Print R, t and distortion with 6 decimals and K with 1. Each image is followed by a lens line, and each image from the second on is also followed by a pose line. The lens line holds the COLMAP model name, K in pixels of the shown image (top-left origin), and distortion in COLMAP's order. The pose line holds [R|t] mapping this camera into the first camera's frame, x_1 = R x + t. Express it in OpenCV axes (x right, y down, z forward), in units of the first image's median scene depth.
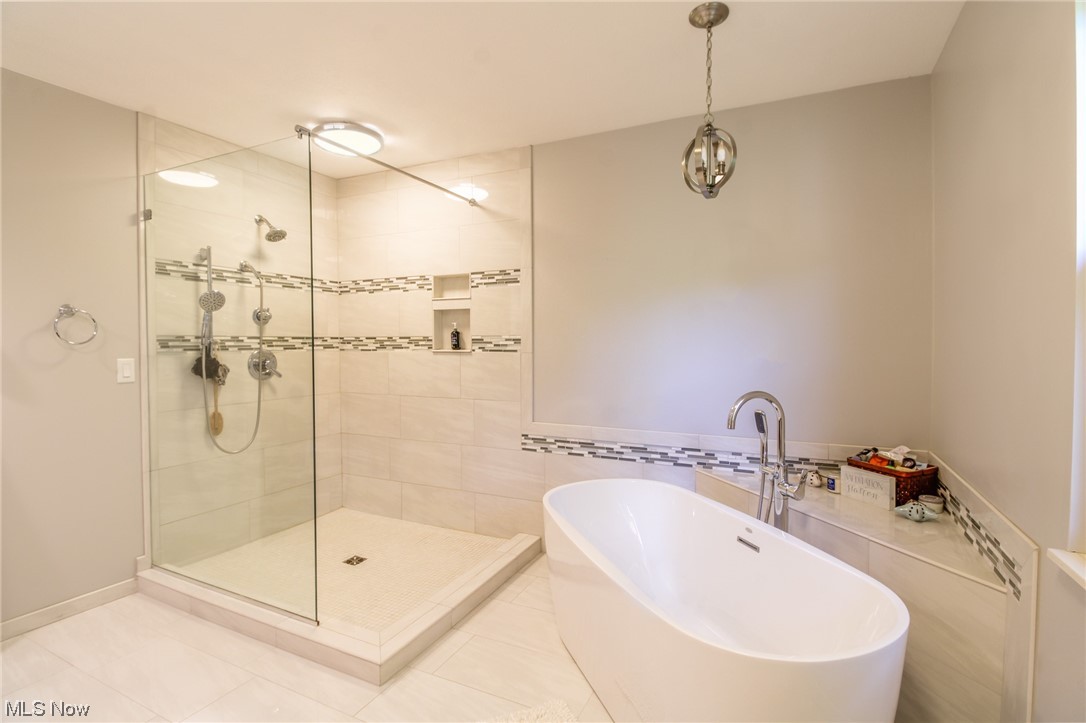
lens RADIAL K [[509.5, 0, 544.4], [0, 509.5, 357.3], [0, 0, 1]] dist [-0.000088, -0.006720]
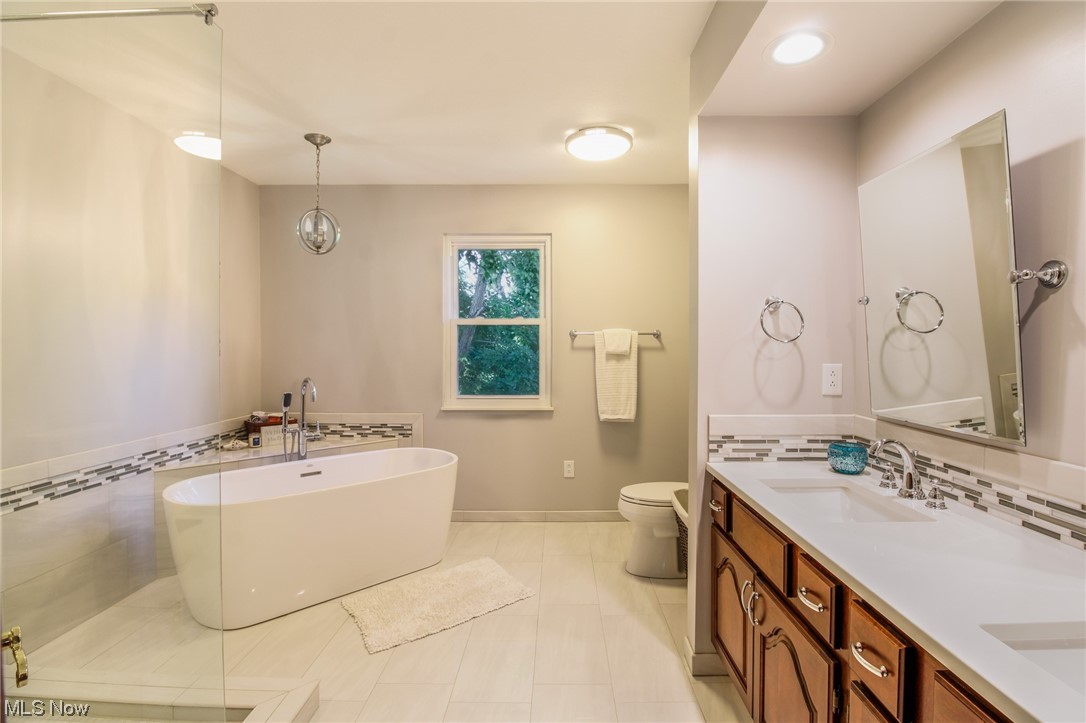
lens RADIAL K [[509.5, 0, 543.1], [0, 509.5, 355.5], [0, 0, 1]] dist [-0.000088, -0.006720]
pose [[-0.424257, -0.008879, 0.905498, -0.953303], [0.025264, 0.999447, 0.021638, -0.014777], [-0.905190, 0.032056, -0.423798, 0.708992]]
